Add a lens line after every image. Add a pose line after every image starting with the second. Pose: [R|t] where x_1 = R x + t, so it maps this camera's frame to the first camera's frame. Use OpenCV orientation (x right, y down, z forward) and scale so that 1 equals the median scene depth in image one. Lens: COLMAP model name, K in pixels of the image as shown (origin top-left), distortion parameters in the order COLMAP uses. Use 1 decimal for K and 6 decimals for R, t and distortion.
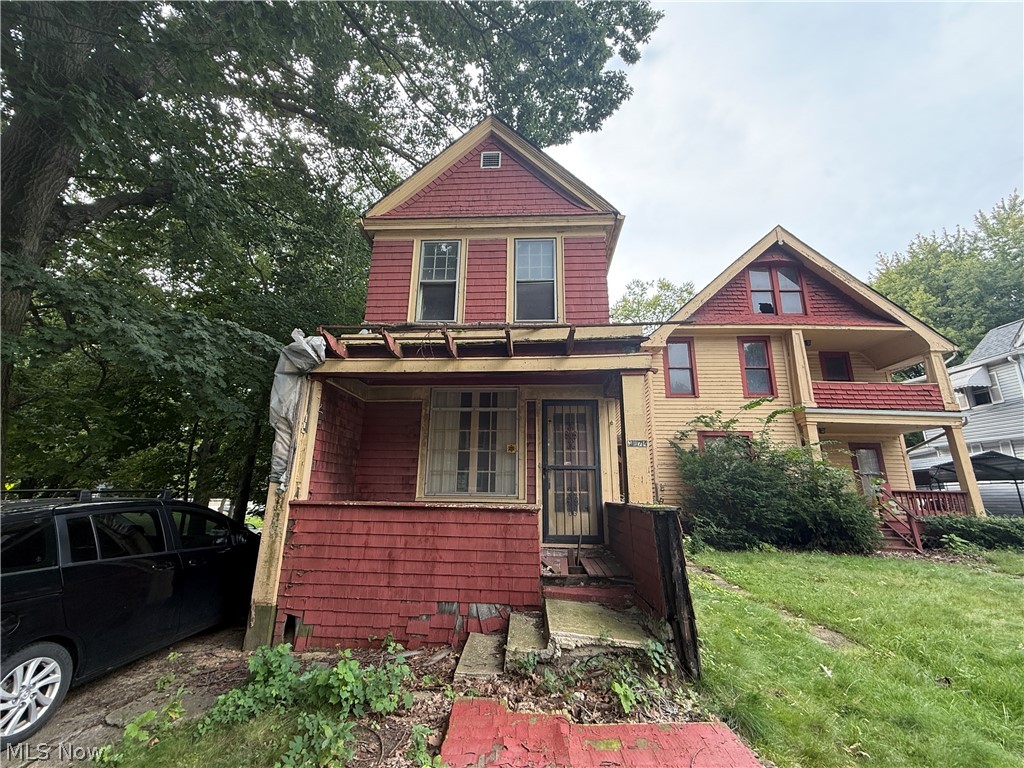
lens RADIAL K [[432.3, 0, 512.0], [0, 432.3, 384.0], [0, 0, 1]] dist [-0.002125, -0.000352]
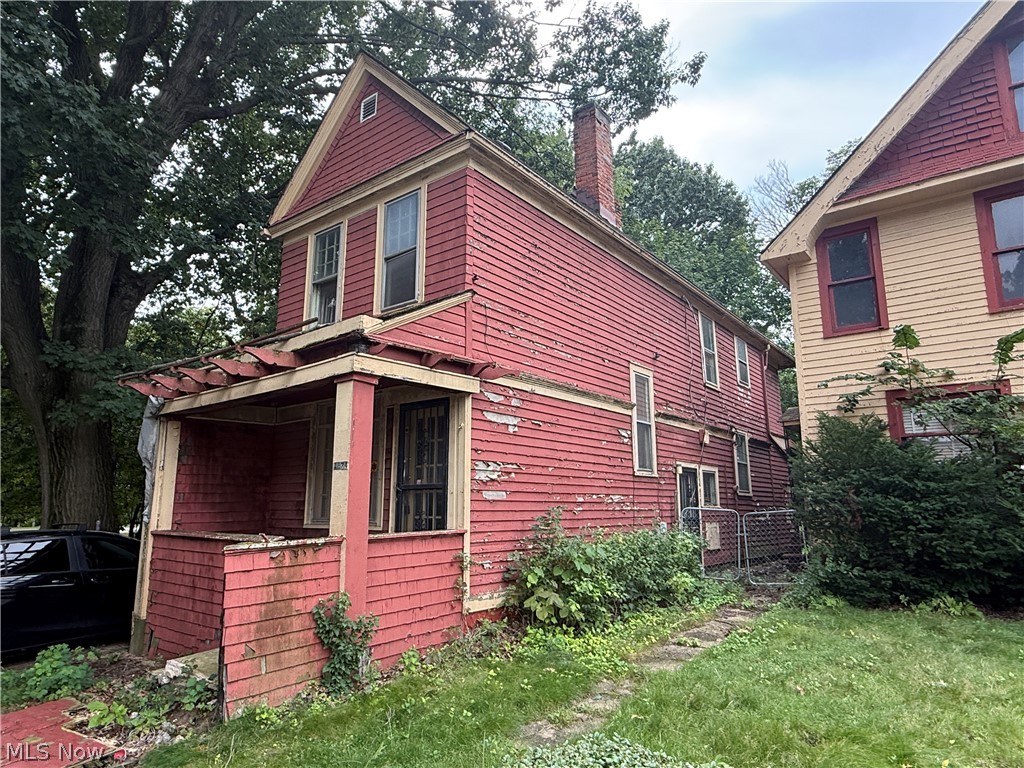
lens RADIAL K [[634.2, 0, 512.0], [0, 634.2, 384.0], [0, 0, 1]] dist [-0.004244, -0.000905]
pose [[0.818725, -0.125704, -0.560257, 1.171645], [0.165686, 0.985957, 0.020906, 0.010713], [0.549761, -0.109943, 0.828055, 0.174047]]
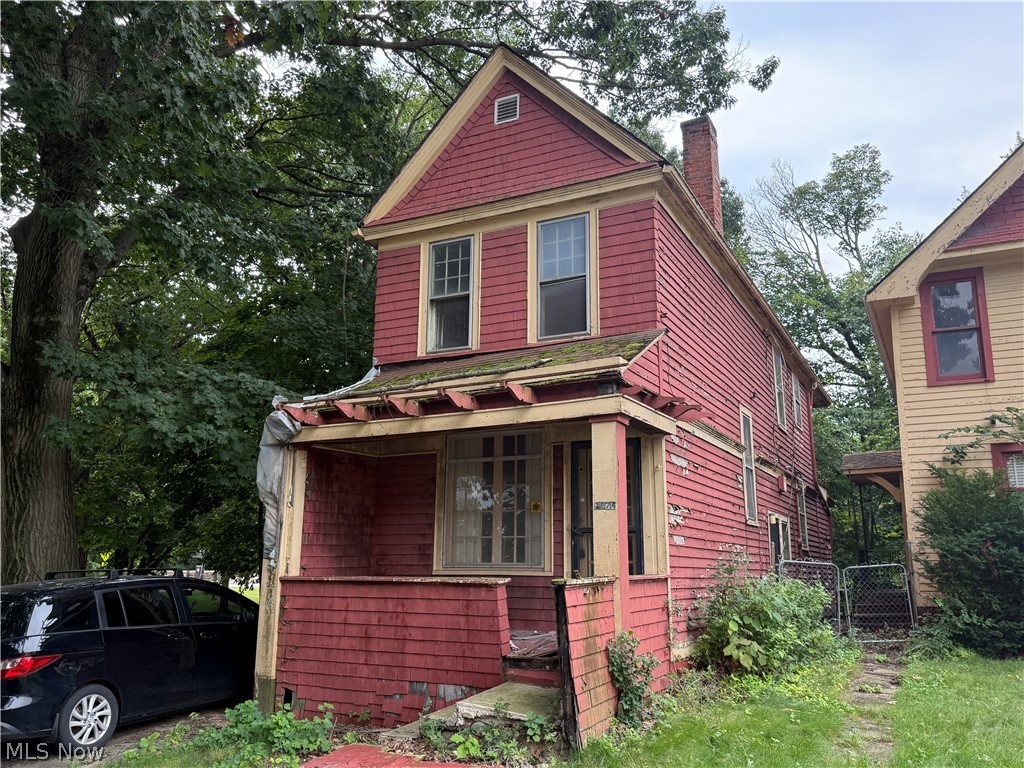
lens RADIAL K [[841.8, 0, 512.0], [0, 841.8, 384.0], [0, 0, 1]] dist [0.126883, -0.236979]
pose [[0.914272, -0.093673, -0.394122, 0.734658], [0.112930, 0.993265, 0.025896, -0.149158], [0.389042, -0.068184, 0.918693, -0.522611]]
